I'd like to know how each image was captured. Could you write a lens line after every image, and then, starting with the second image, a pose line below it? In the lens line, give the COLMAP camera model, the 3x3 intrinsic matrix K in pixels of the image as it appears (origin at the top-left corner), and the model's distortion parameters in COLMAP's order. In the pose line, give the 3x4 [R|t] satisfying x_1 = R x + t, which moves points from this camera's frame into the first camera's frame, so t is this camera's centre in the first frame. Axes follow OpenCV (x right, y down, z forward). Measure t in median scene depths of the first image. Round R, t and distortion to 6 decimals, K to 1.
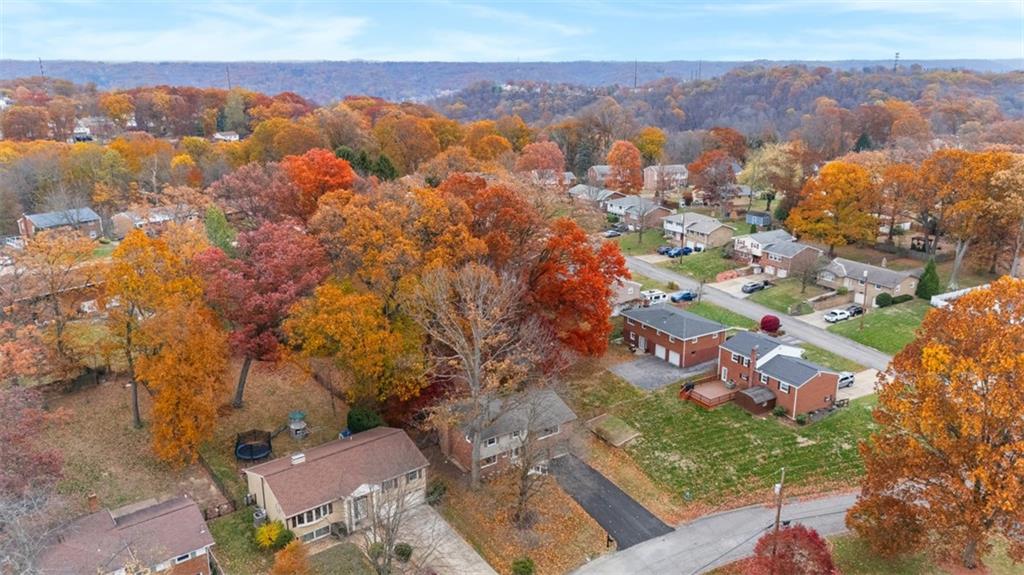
lens RADIAL K [[776.9, 0, 508.2], [0, 776.9, 289.0], [0, 0, 1]] dist [0.045136, -0.013401]
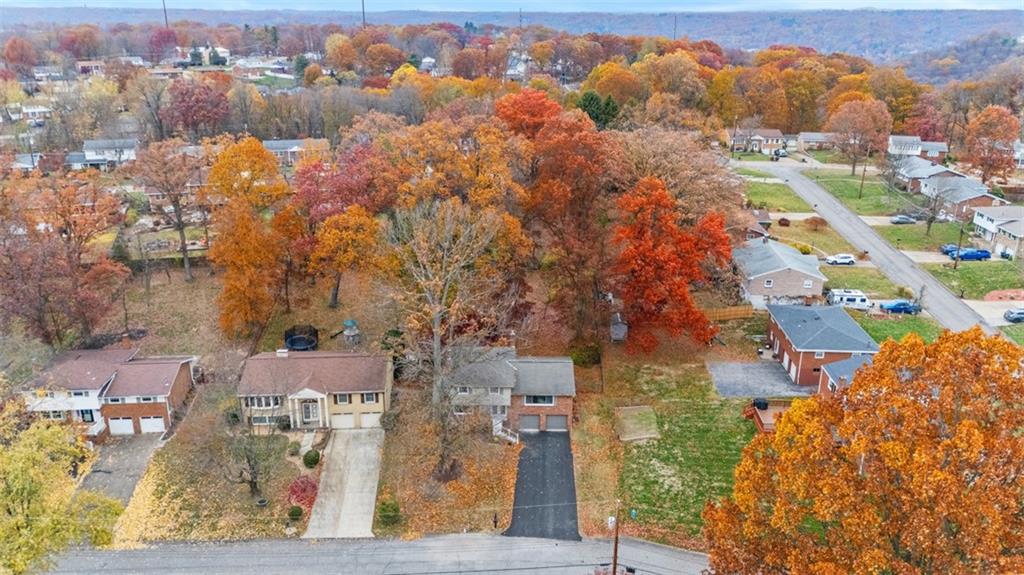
lens RADIAL K [[776.9, 0, 509.1], [0, 776.9, 288.4], [0, 0, 1]] dist [0.045136, -0.013401]
pose [[0.815516, 0.195388, -0.544755, 0.321185], [-0.164887, 0.980717, 0.104913, -0.025303], [0.554749, 0.004265, 0.832007, 0.131086]]
